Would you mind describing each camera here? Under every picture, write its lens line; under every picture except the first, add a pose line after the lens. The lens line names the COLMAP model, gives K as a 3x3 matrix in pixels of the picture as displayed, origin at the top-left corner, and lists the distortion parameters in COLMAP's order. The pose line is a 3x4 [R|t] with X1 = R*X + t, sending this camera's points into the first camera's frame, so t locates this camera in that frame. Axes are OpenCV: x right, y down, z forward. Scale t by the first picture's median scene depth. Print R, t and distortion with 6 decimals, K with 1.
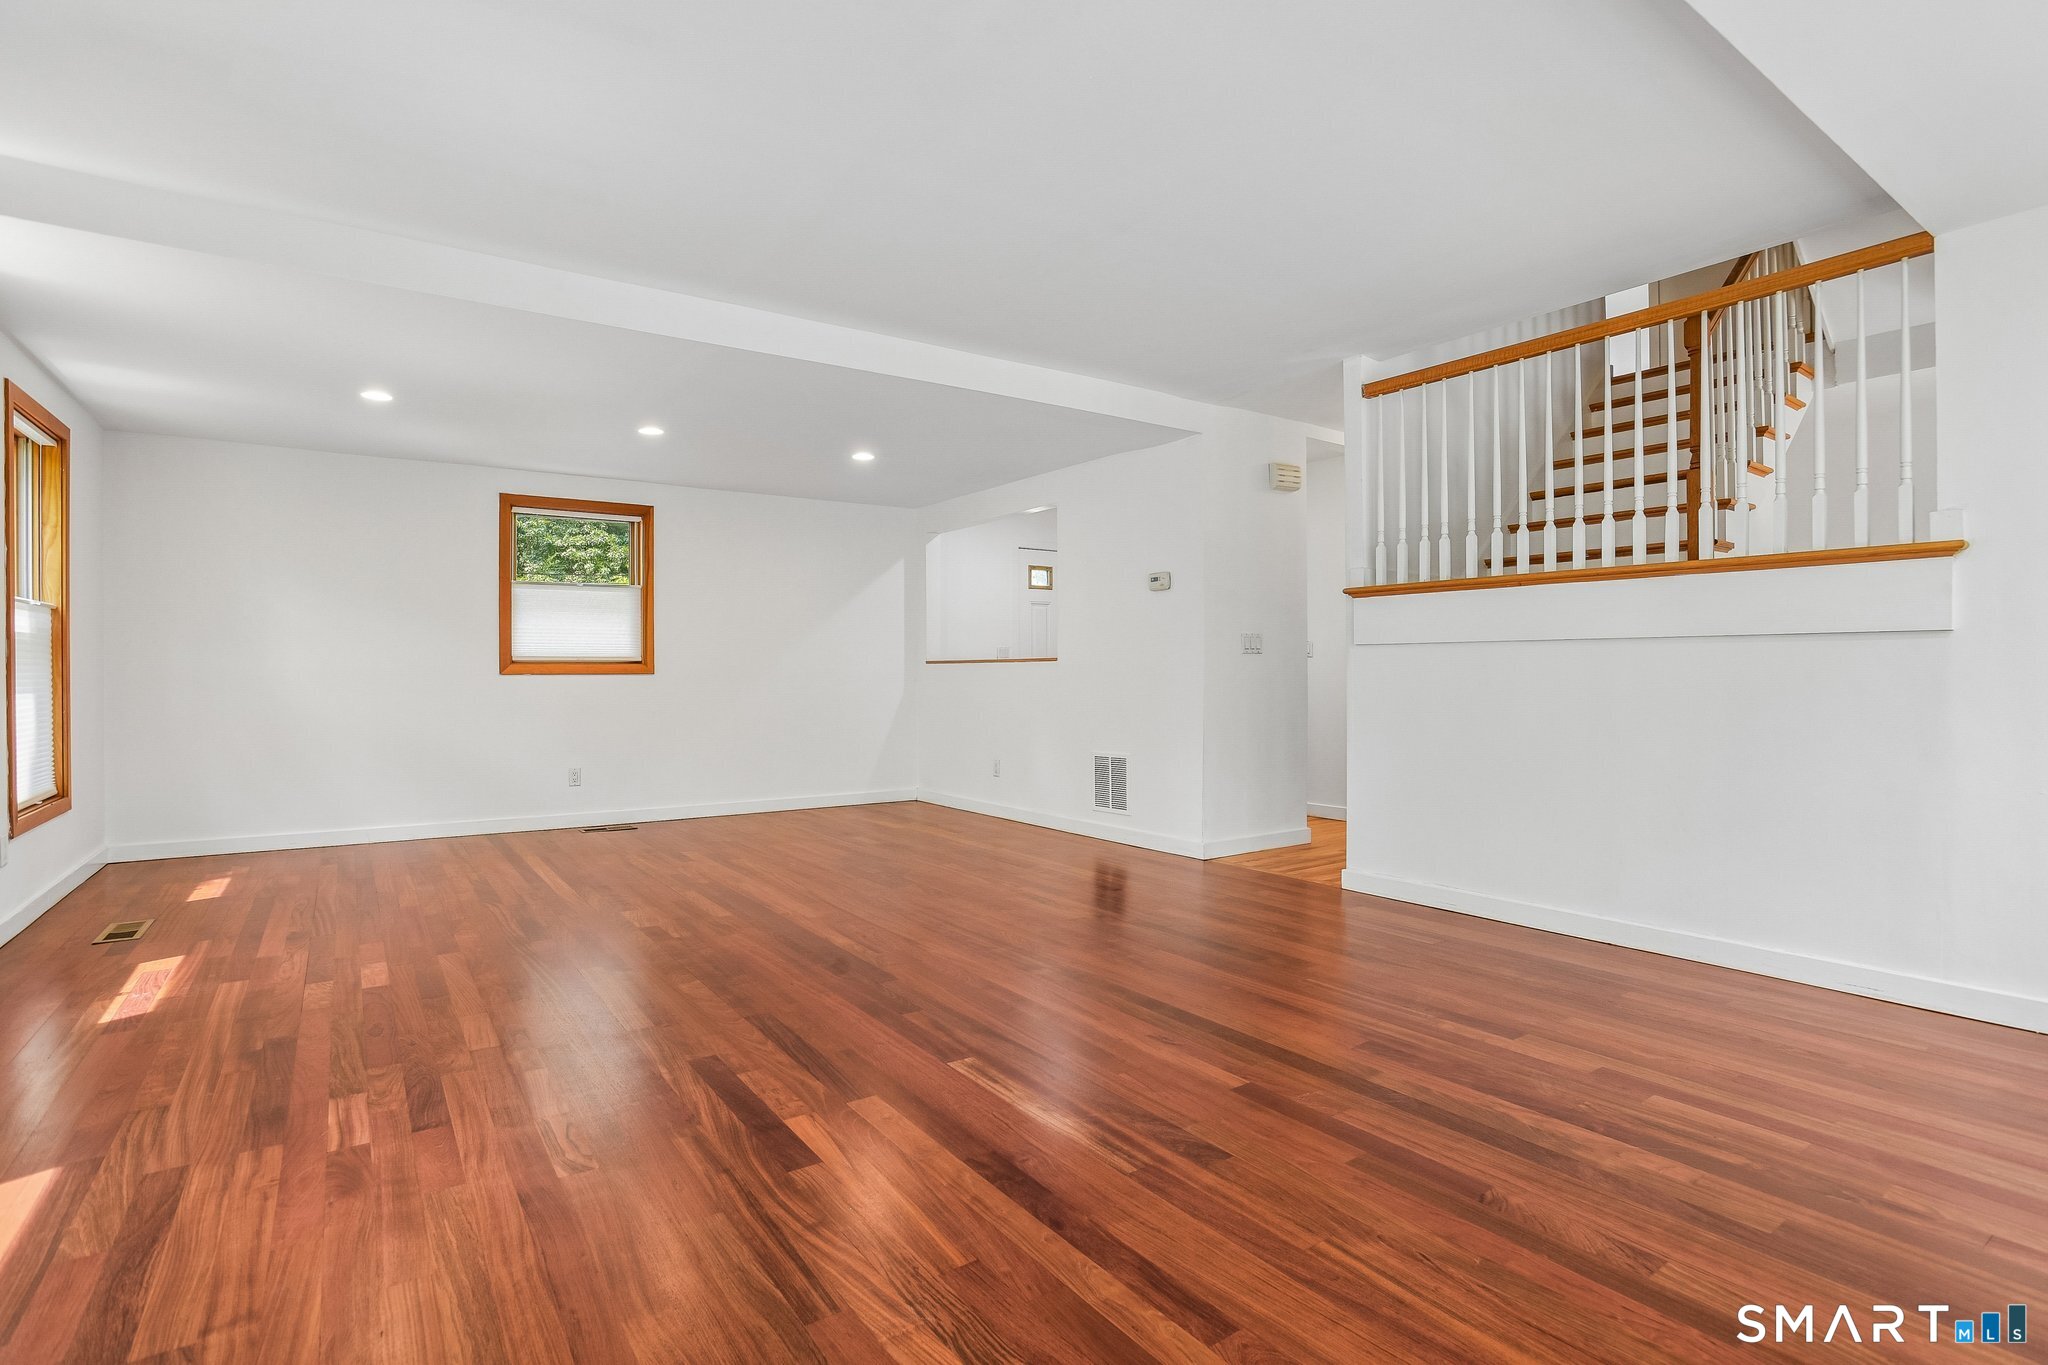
lens RADIAL K [[995.1, 0, 1022.4], [0, 995.1, 678.3], [0, 0, 1]] dist [-0.038103, 0.010274]
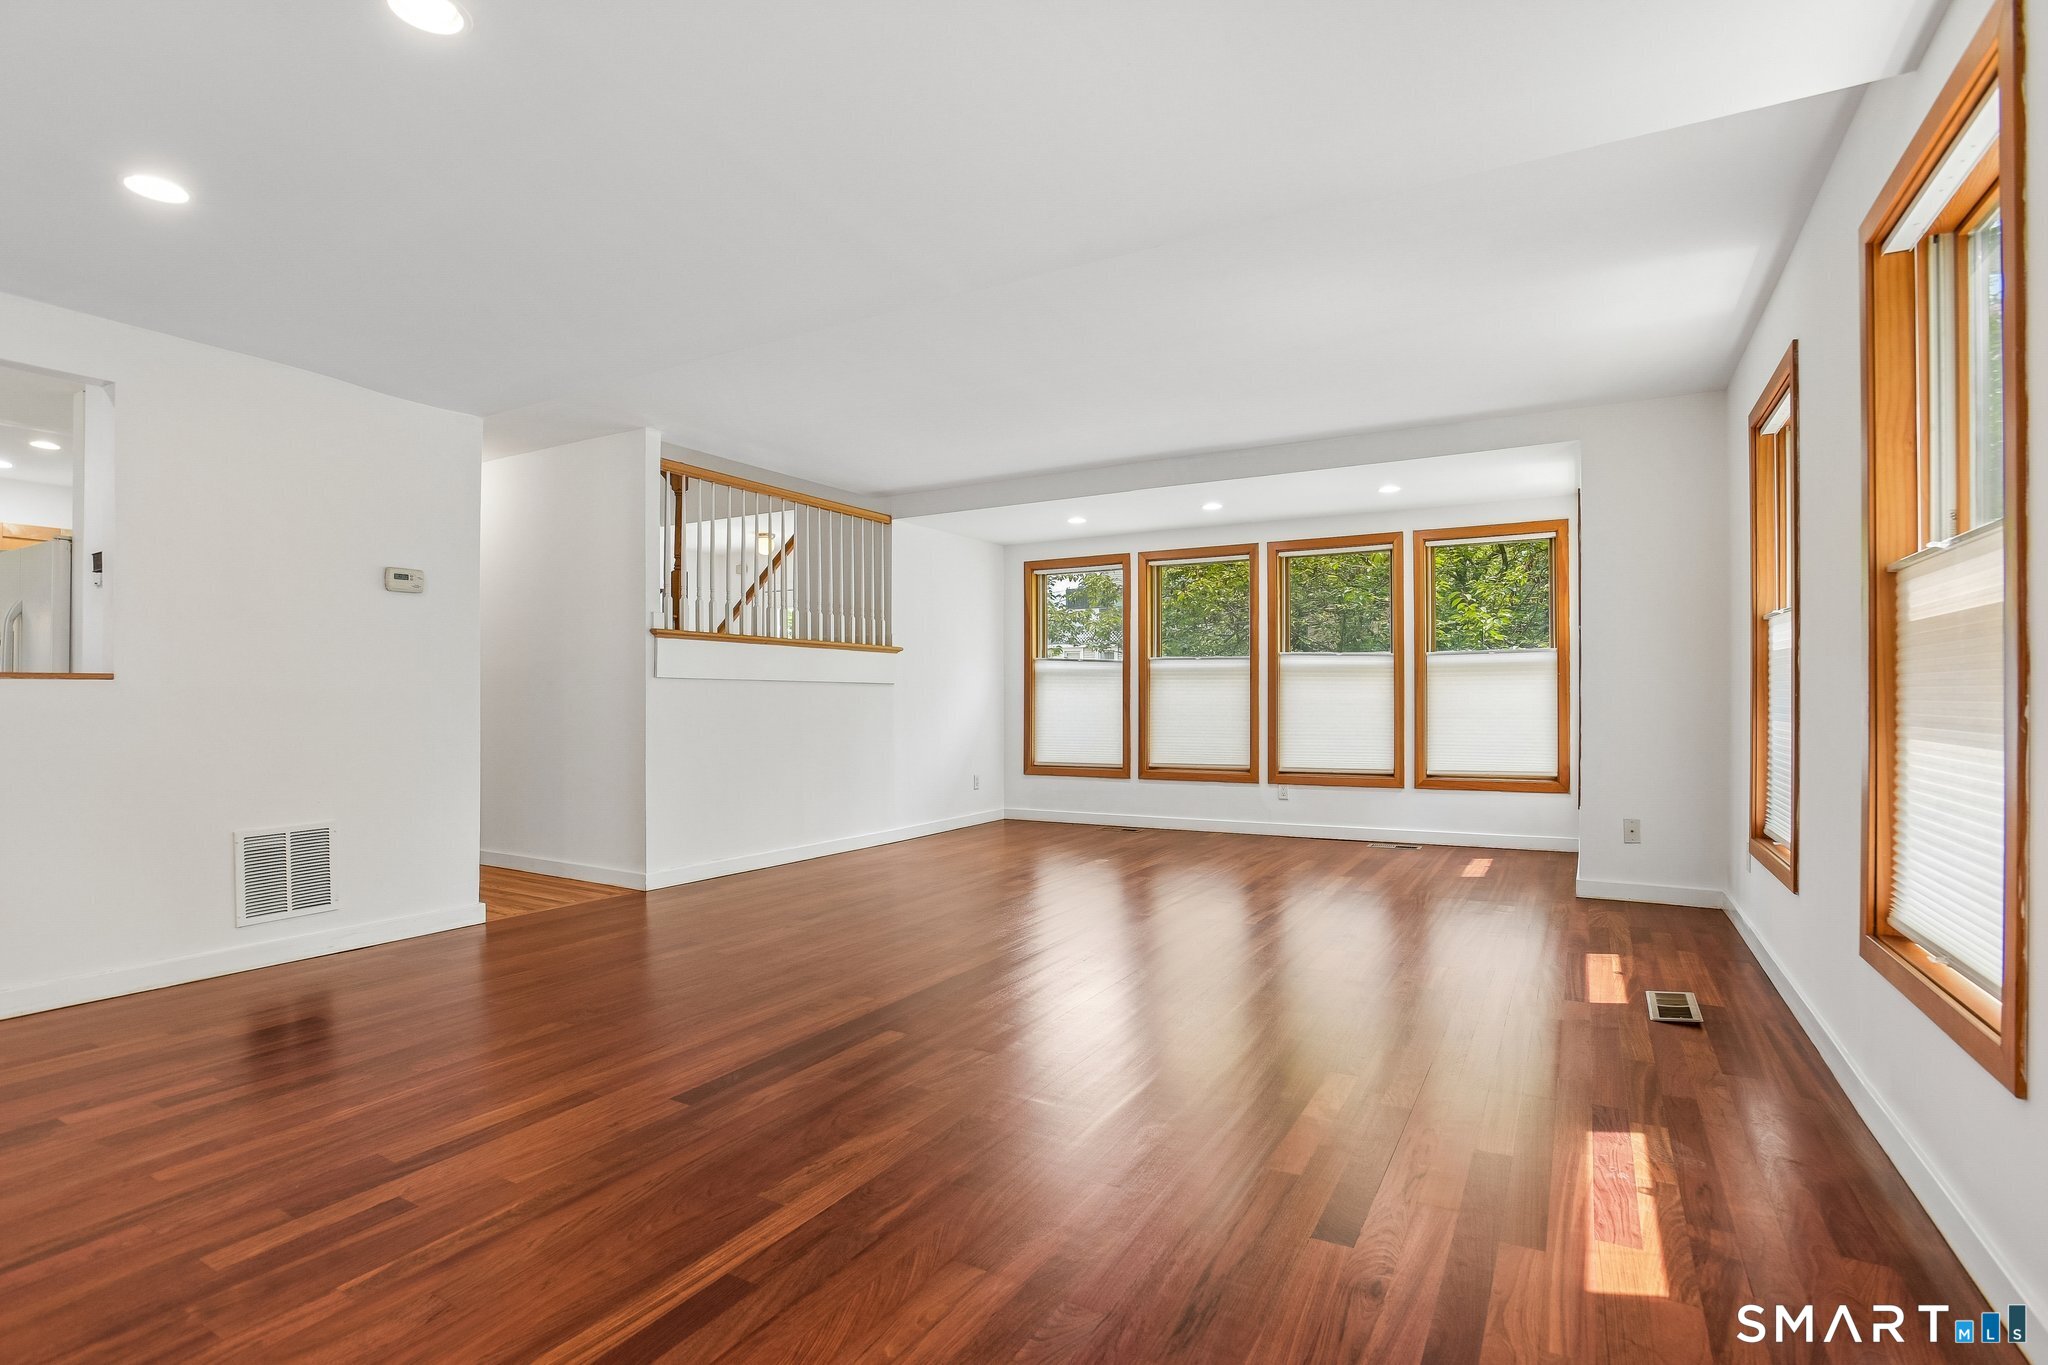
lens RADIAL K [[995.1, 0, 1024.0], [0, 995.1, 694.1], [0, 0, 1]] dist [-0.038103, 0.010274]
pose [[-0.433927, 0.000261, 0.900948, -0.900135], [0.001765, 0.999998, 0.000560, -0.012780], [-0.900946, 0.001833, -0.433927, 1.096635]]
